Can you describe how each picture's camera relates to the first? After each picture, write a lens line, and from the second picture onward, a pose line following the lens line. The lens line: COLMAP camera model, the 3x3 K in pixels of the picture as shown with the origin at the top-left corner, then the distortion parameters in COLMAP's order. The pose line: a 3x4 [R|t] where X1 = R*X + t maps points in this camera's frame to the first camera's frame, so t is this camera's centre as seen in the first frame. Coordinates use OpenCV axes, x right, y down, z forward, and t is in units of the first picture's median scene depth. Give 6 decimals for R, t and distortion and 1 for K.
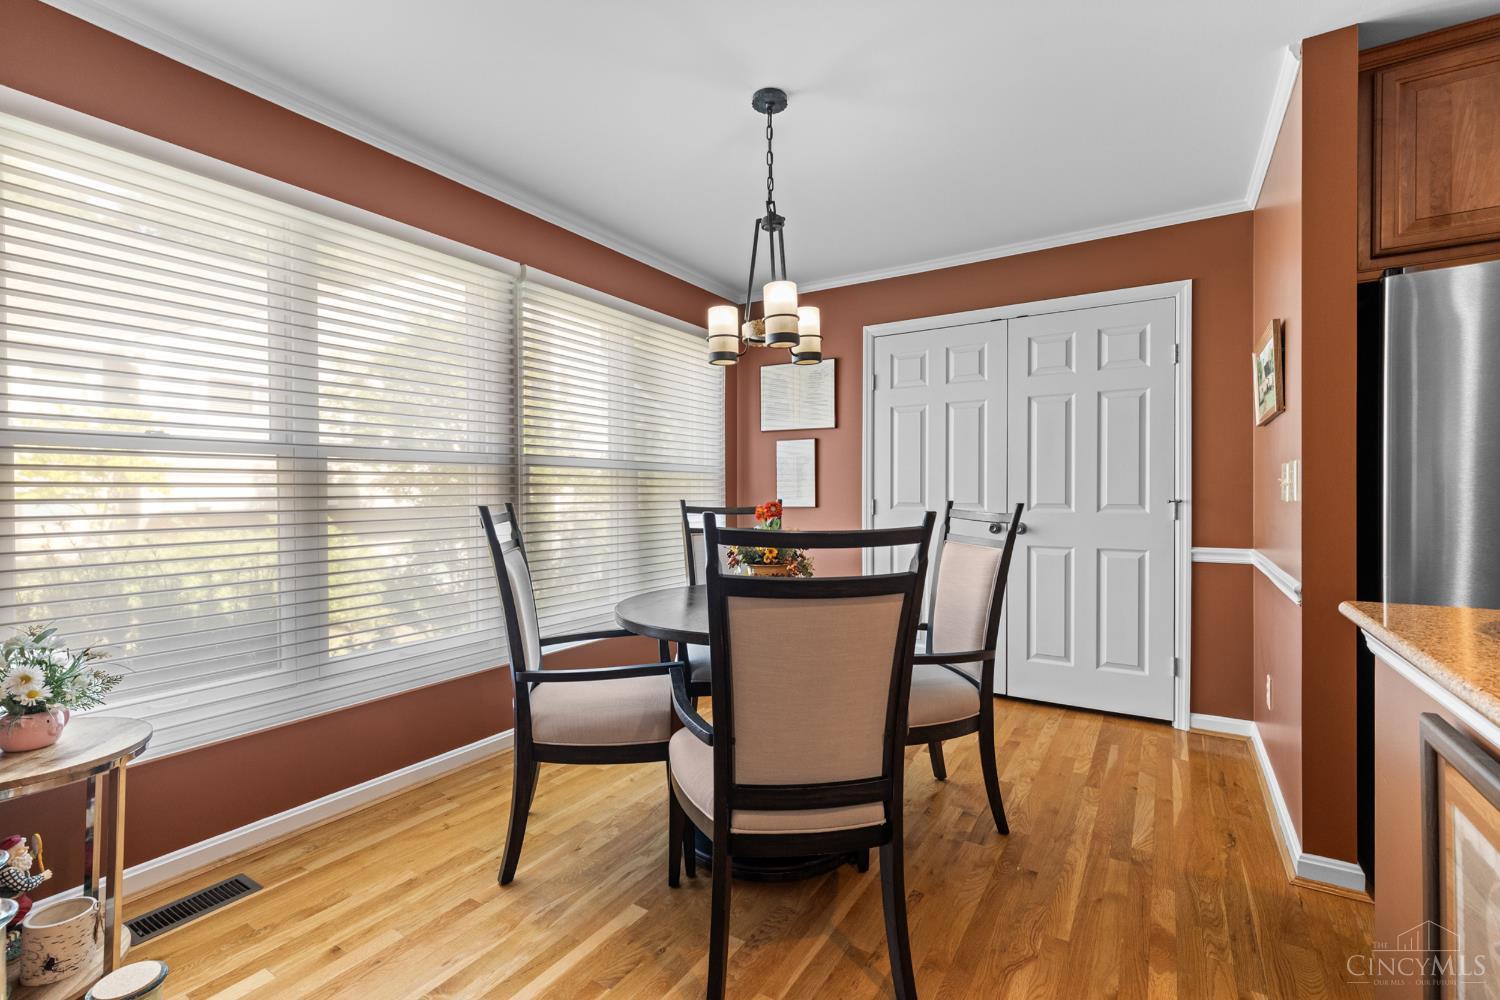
lens RADIAL K [[676.7, 0, 750.2], [0, 676.7, 495.1], [0, 0, 1]] dist [0.003102, 0.000390]
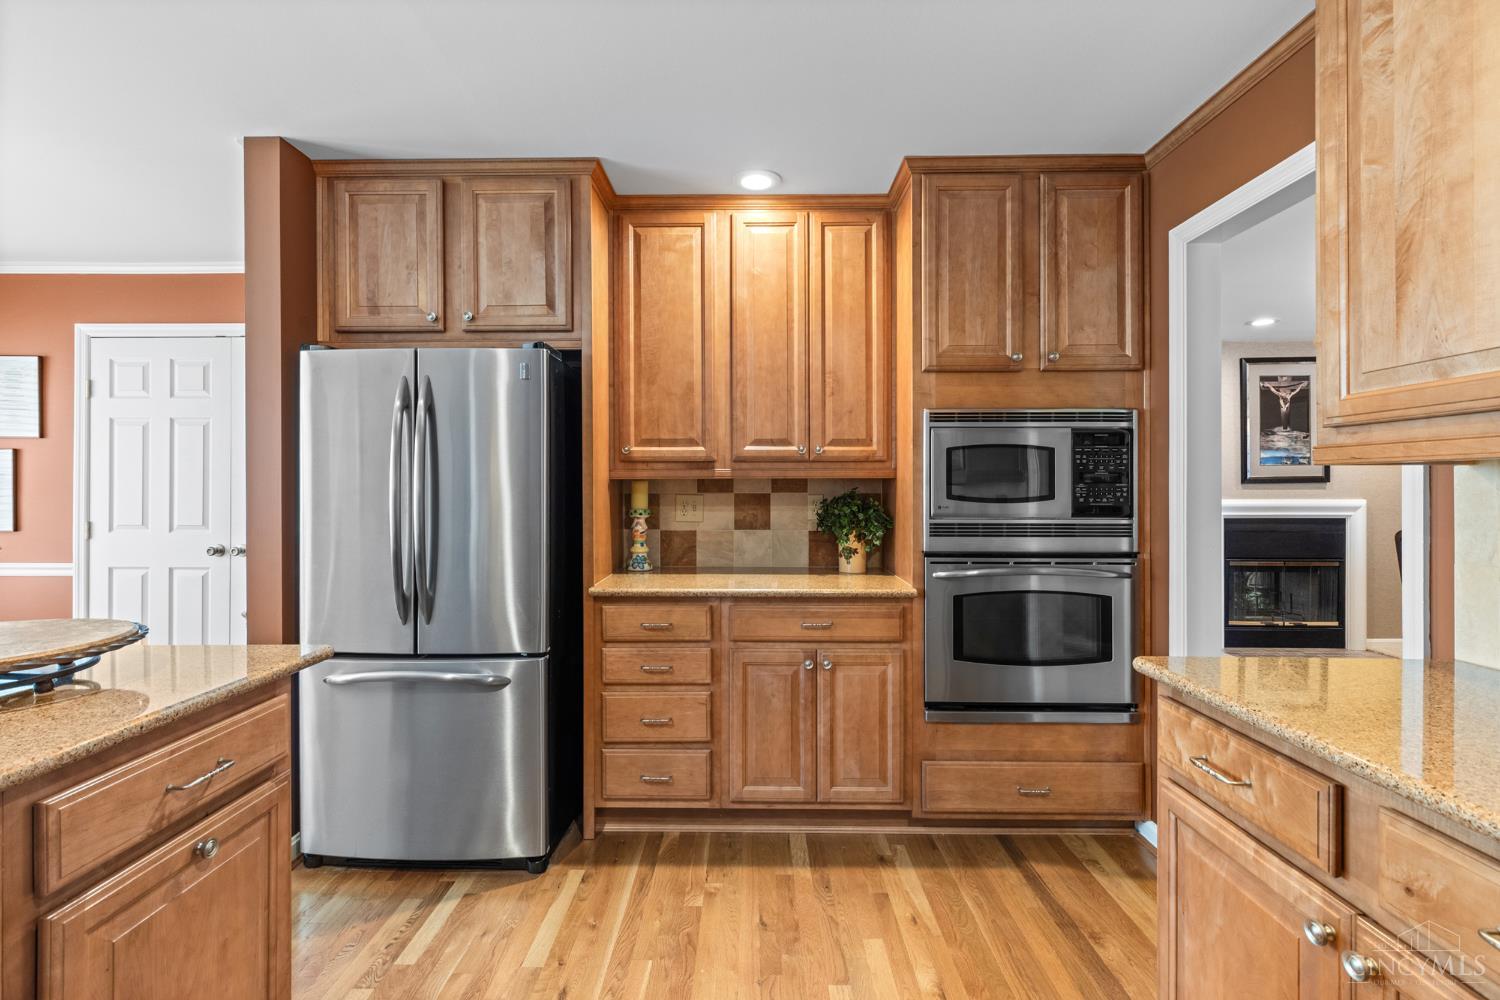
lens RADIAL K [[676.7, 0, 756.9], [0, 676.7, 504.2], [0, 0, 1]] dist [0.003102, 0.000390]
pose [[0.842933, 0.003213, 0.538009, 0.496400], [-0.004064, 0.999992, 0.000396, -0.022602], [-0.538003, -0.002521, 0.842939, -0.242964]]
